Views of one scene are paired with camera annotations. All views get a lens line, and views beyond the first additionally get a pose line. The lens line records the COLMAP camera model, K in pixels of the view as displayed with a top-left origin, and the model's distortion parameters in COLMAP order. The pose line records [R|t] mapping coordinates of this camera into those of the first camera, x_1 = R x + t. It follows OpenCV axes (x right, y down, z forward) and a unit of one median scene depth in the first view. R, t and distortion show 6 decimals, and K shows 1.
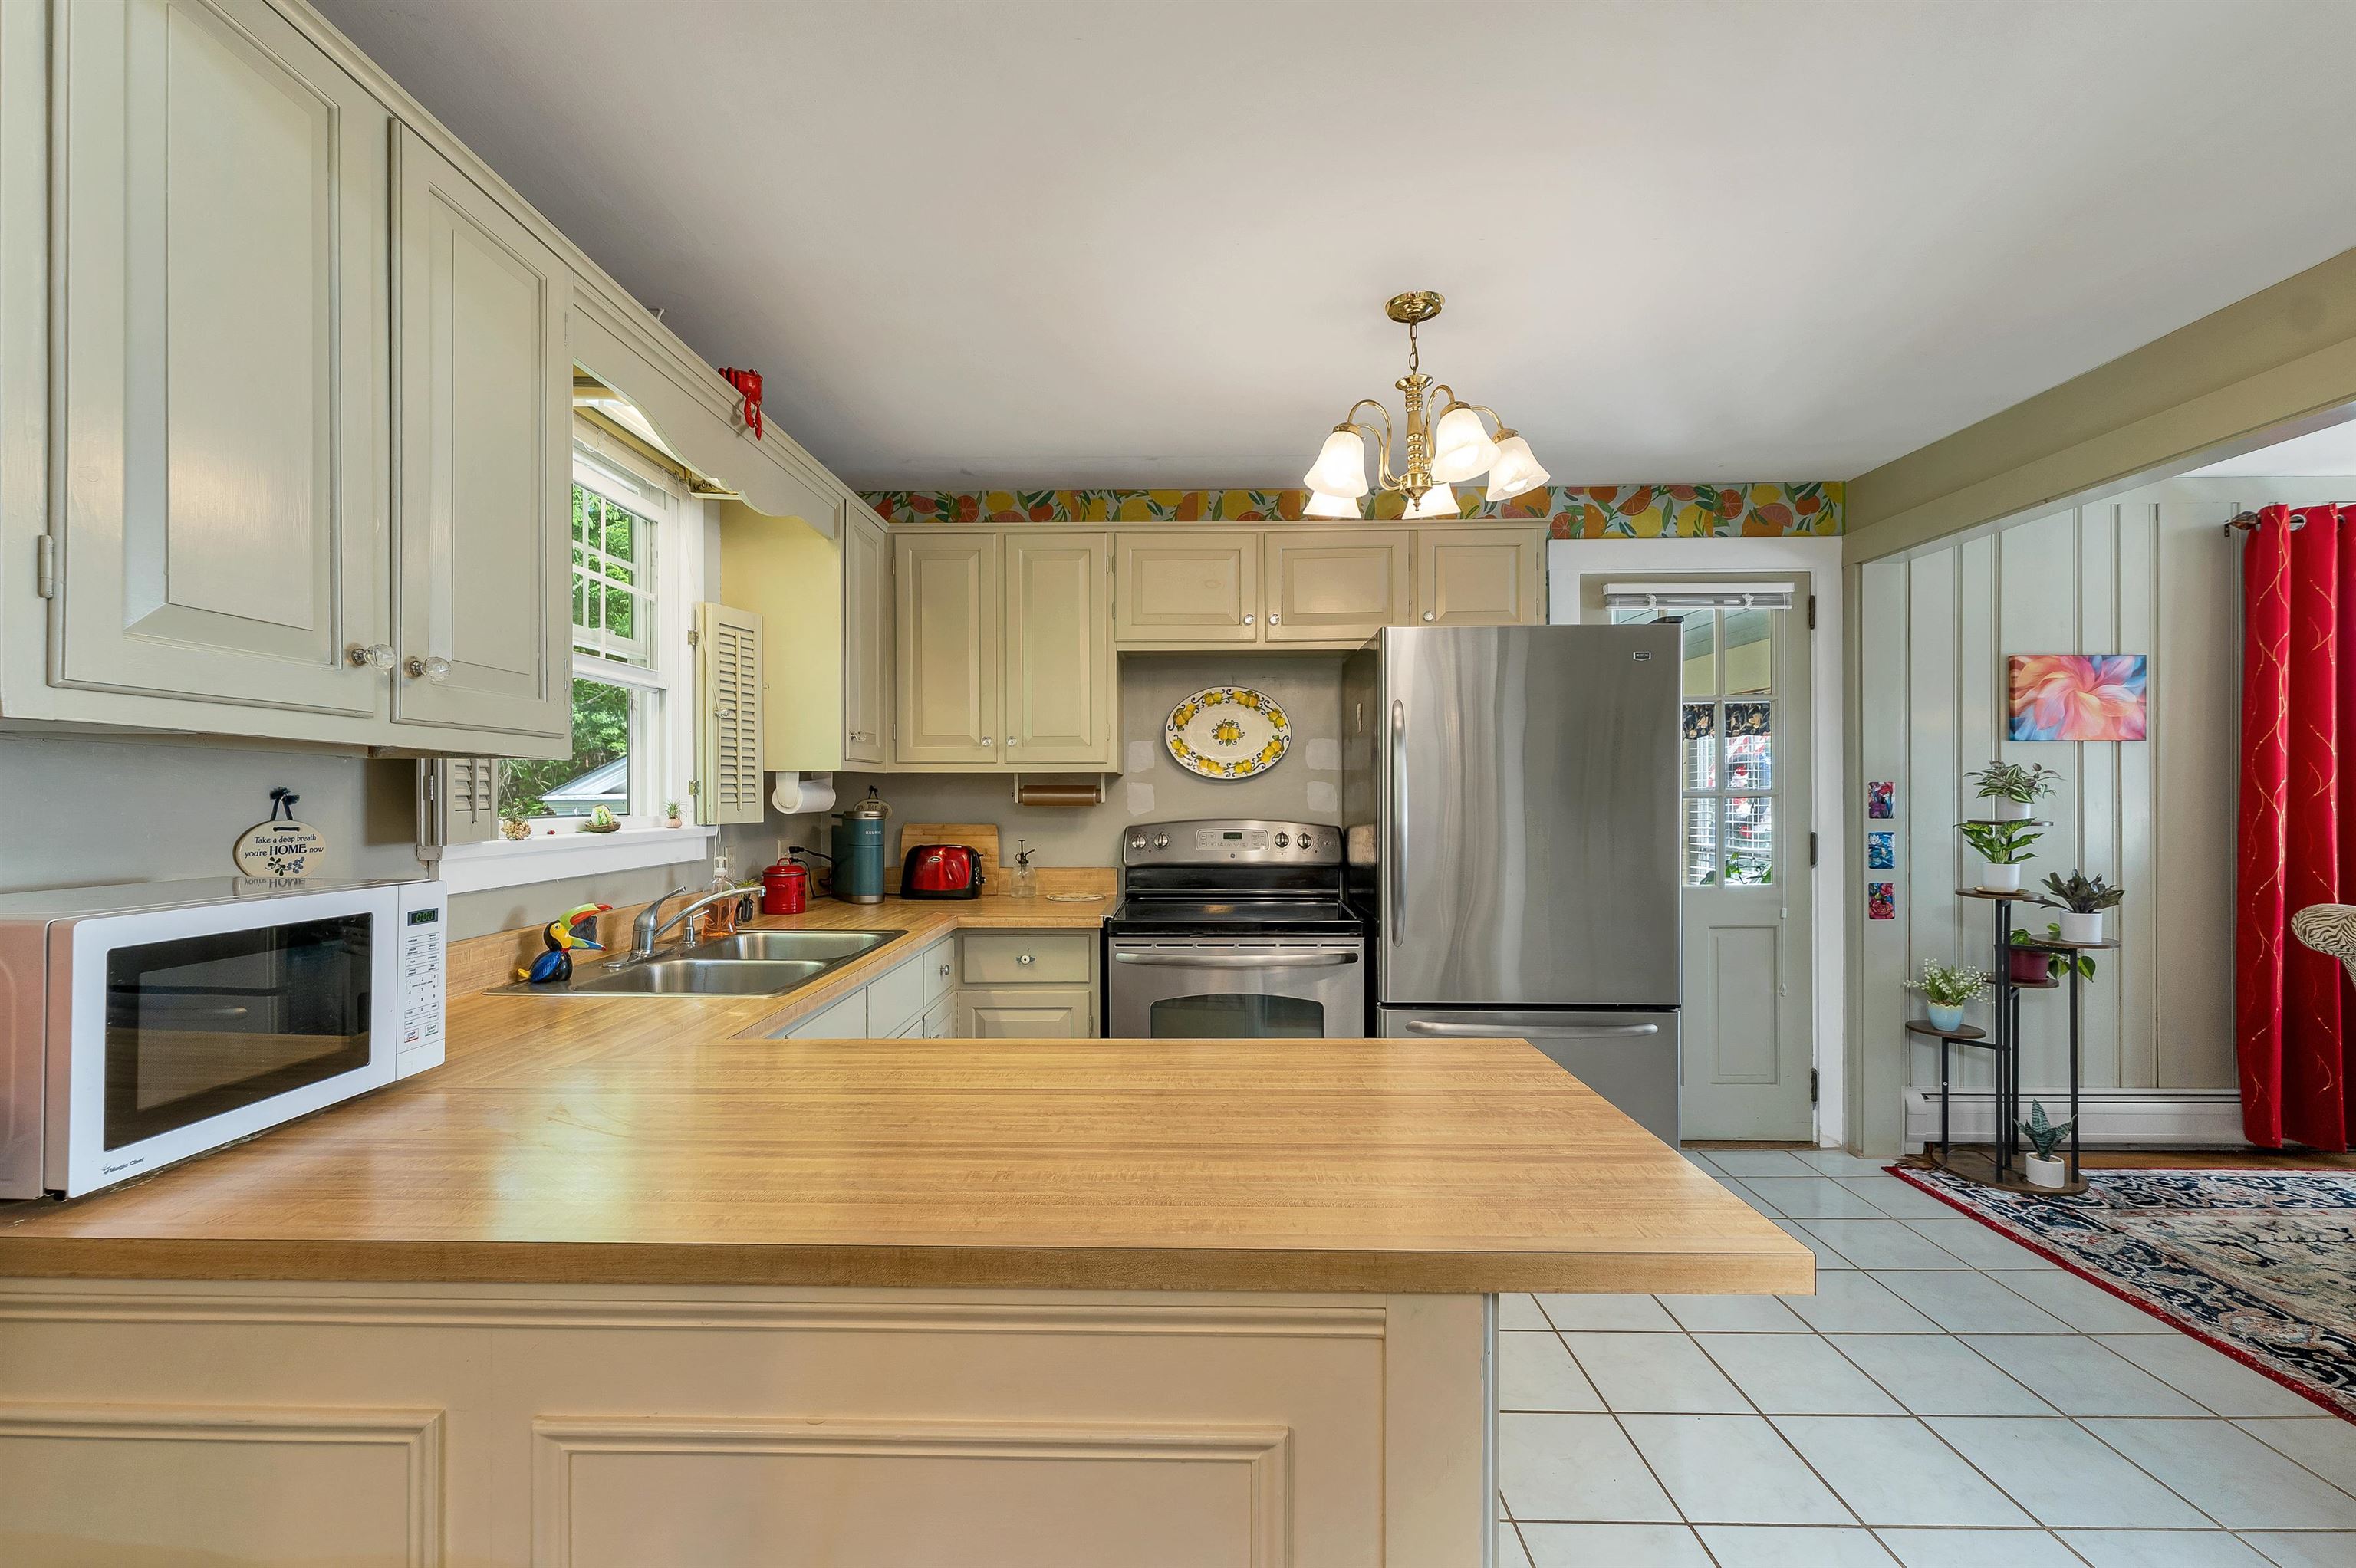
lens RADIAL K [[967.8, 0, 1170.3], [0, 967.8, 788.1], [0, 0, 1]] dist [0.001121, 0.000023]
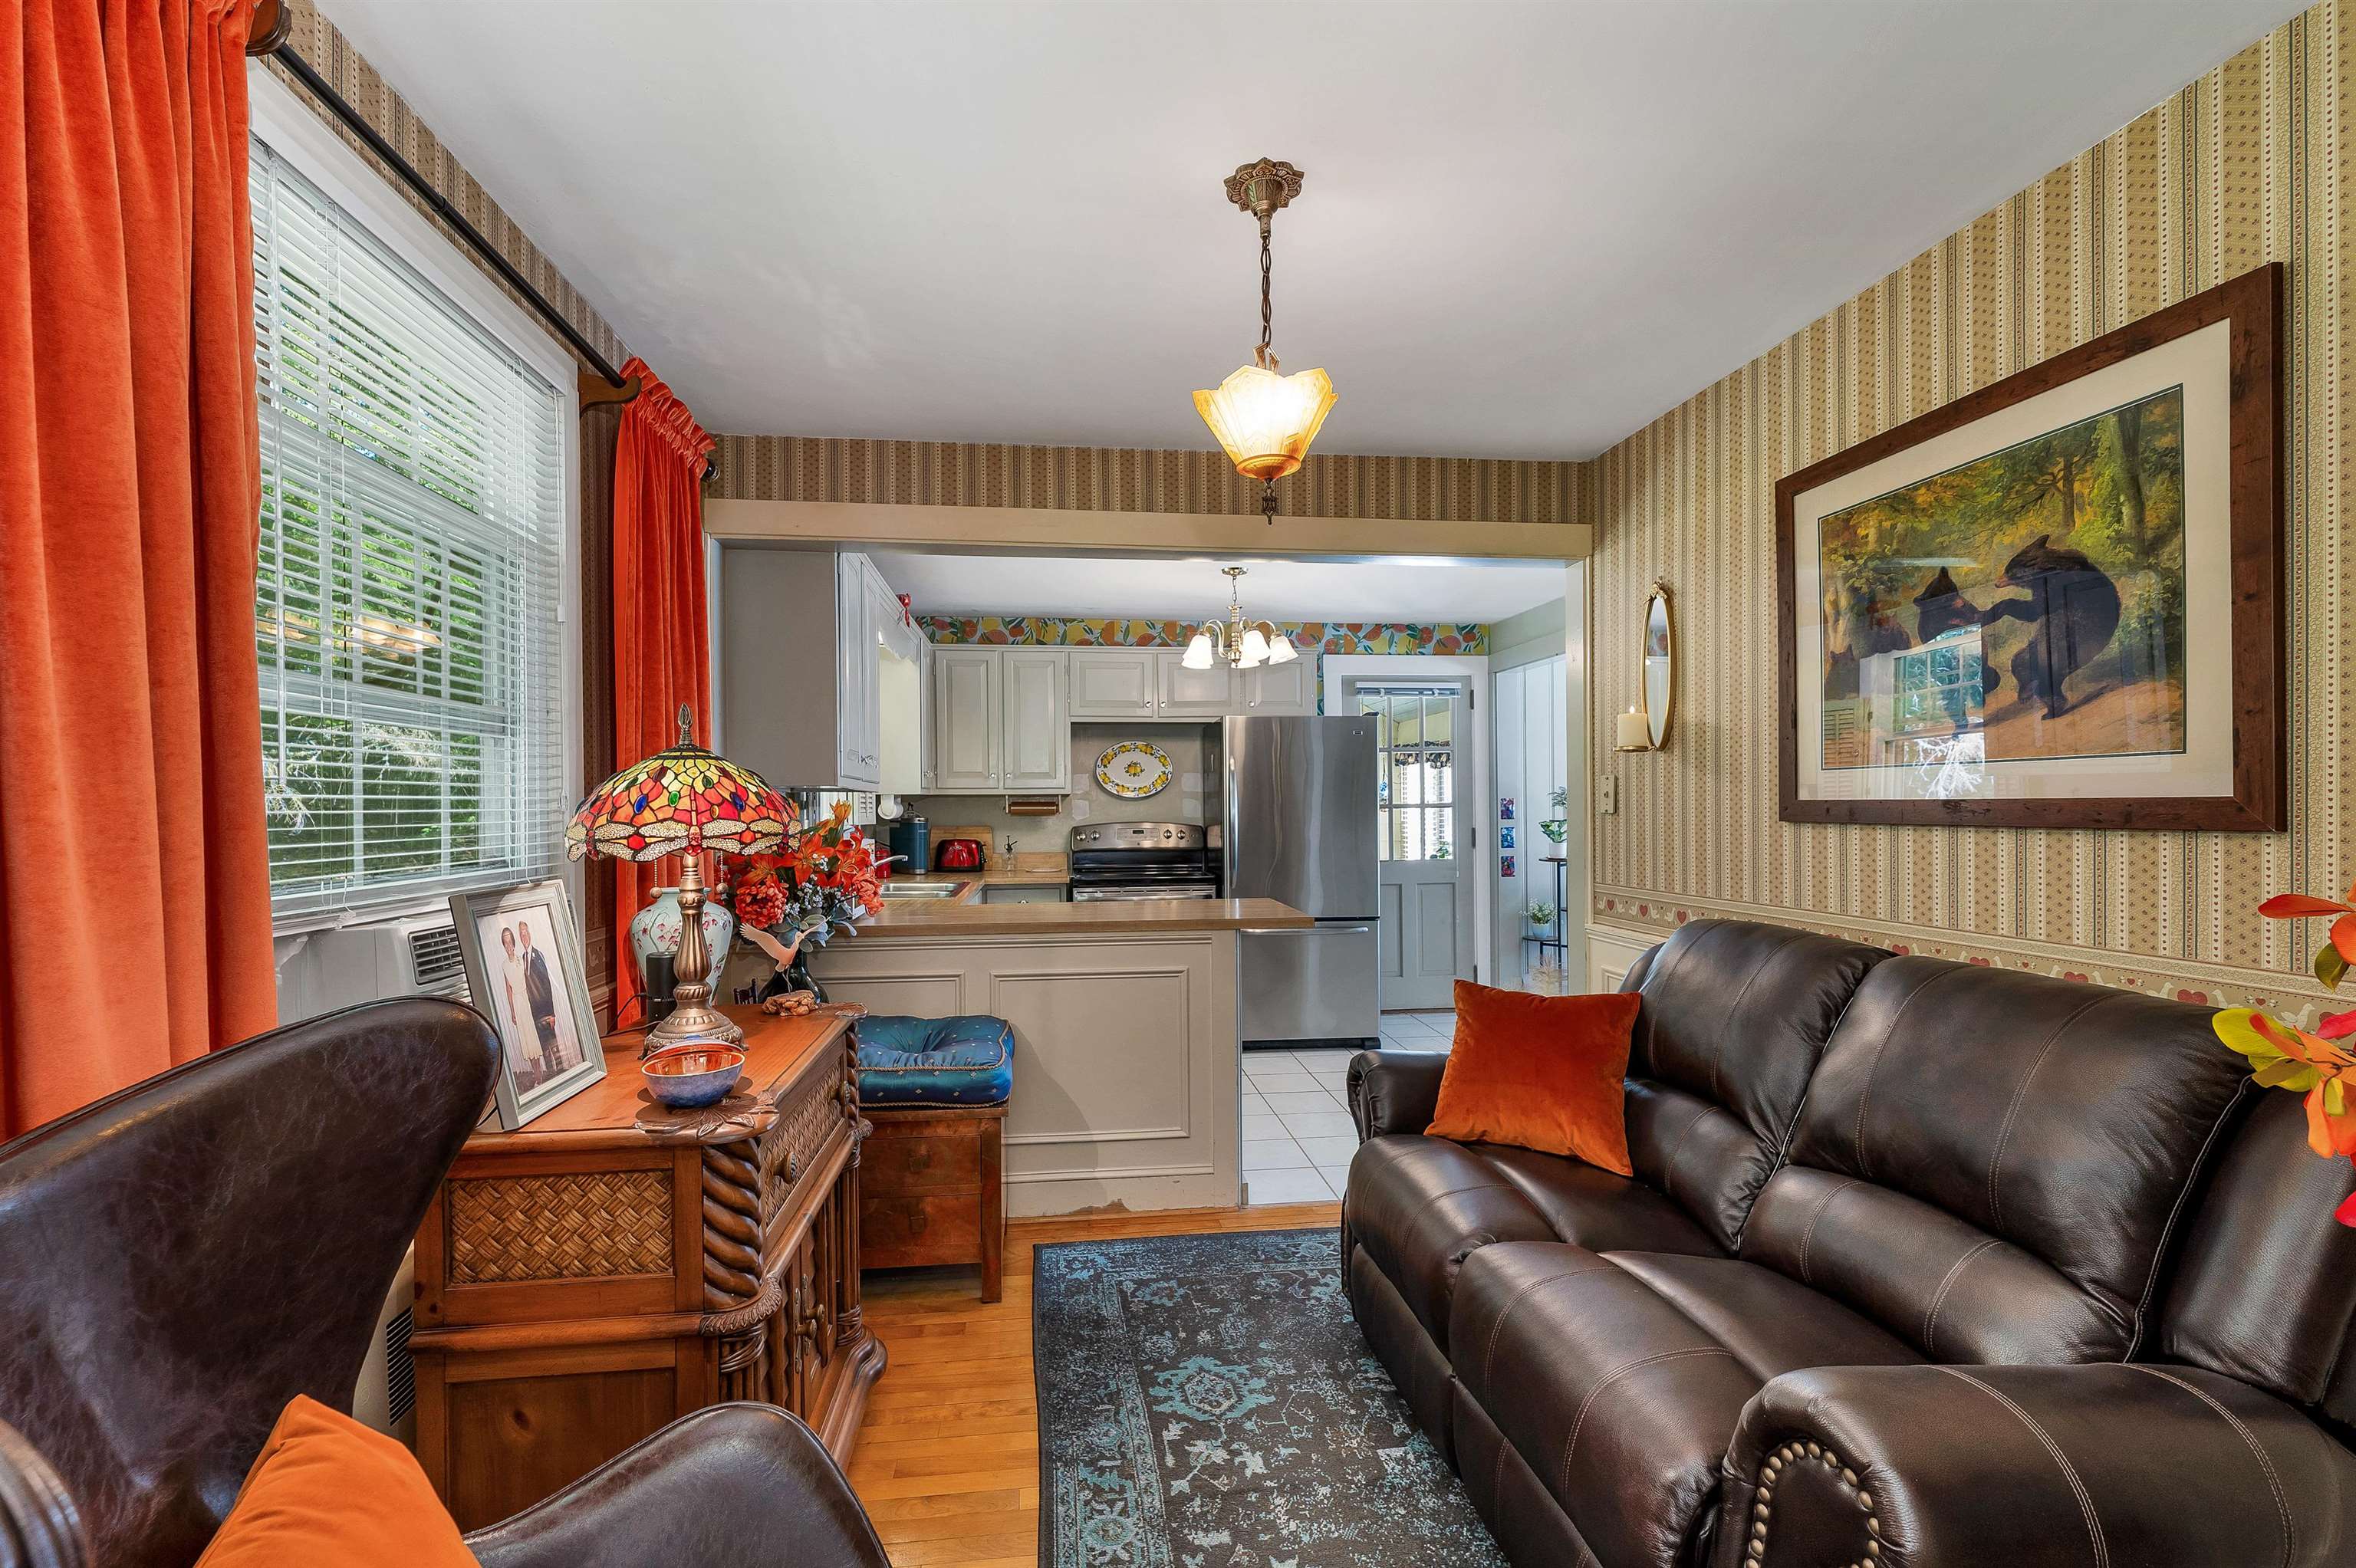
lens RADIAL K [[981.4, 0, 1178.0], [0, 981.4, 784.0], [0, 0, 1]] dist [0.002045, 0.000188]
pose [[0.989342, -0.000715, 0.145608, -0.112839], [0.003306, 0.999841, -0.017550, -0.002981], [-0.145572, 0.017844, 0.989187, -0.678216]]
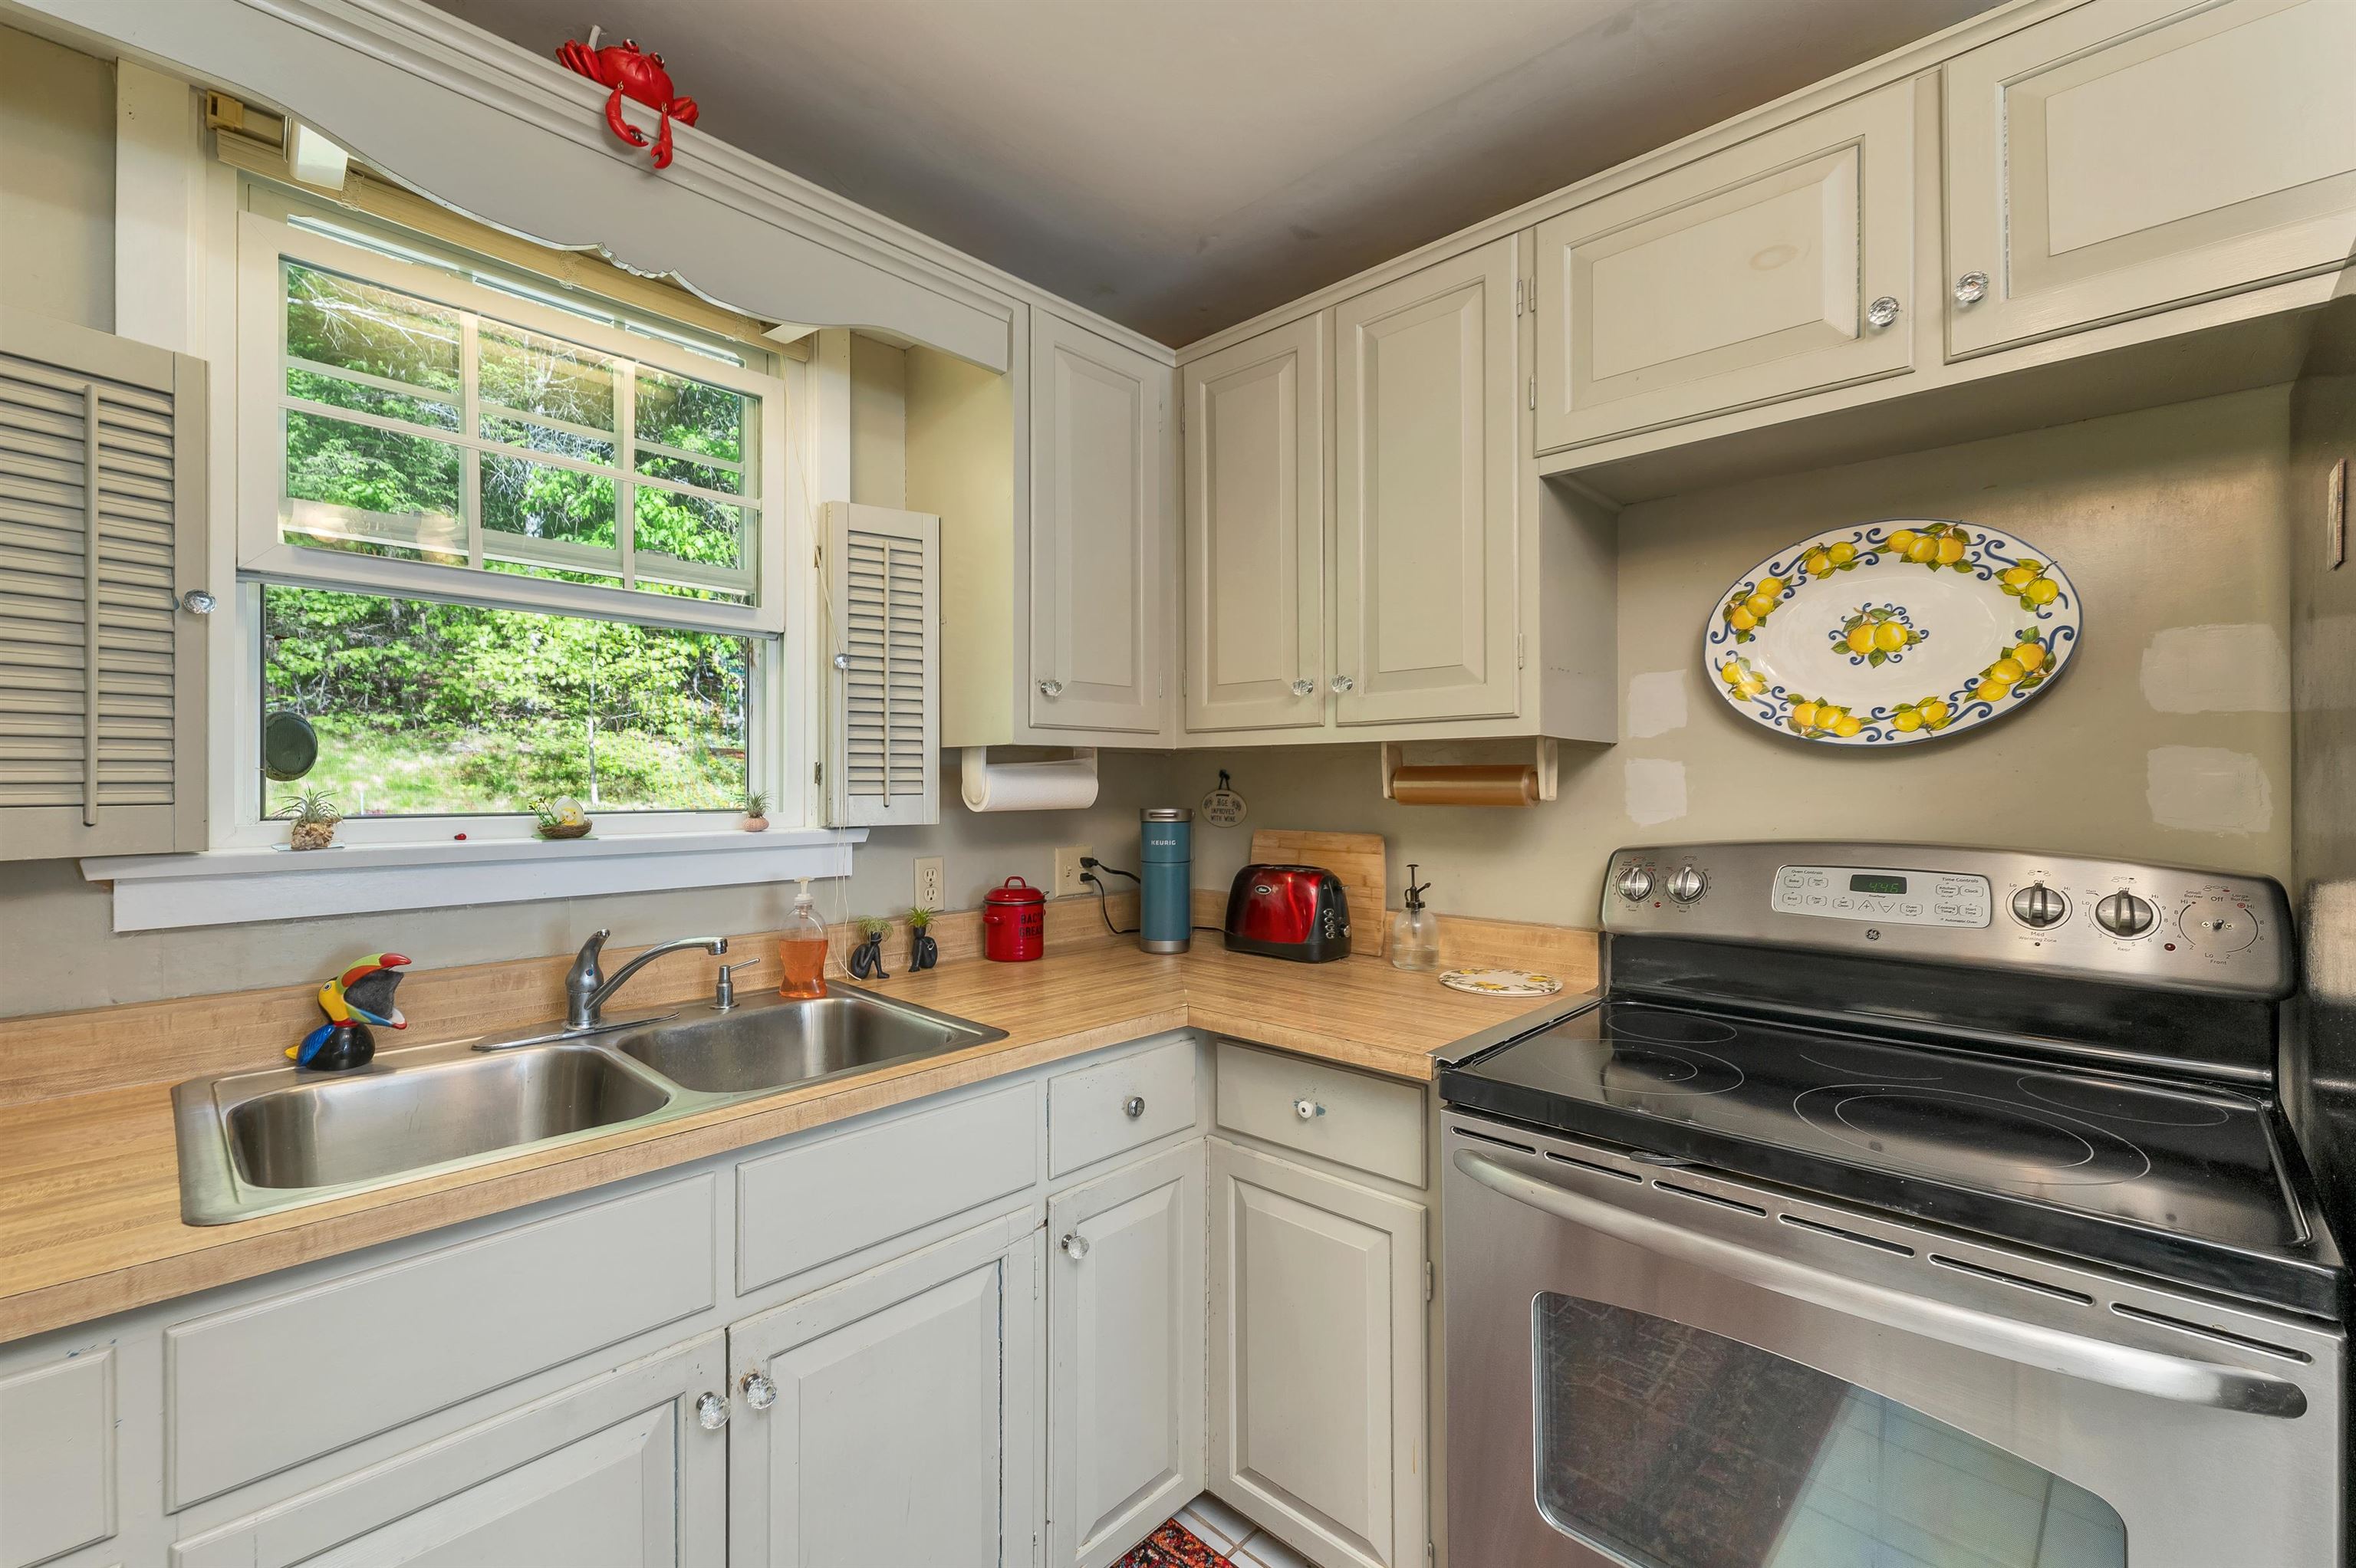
lens RADIAL K [[969.8, 0, 1165.7], [0, 969.8, 774.1], [0, 0, 1]] dist [0.002070, 0.000360]
pose [[0.737236, -0.005875, -0.675609, 0.120524], [0.003783, 0.999982, -0.004568, 0.003649], [0.675624, 0.000812, 0.737246, 0.499950]]
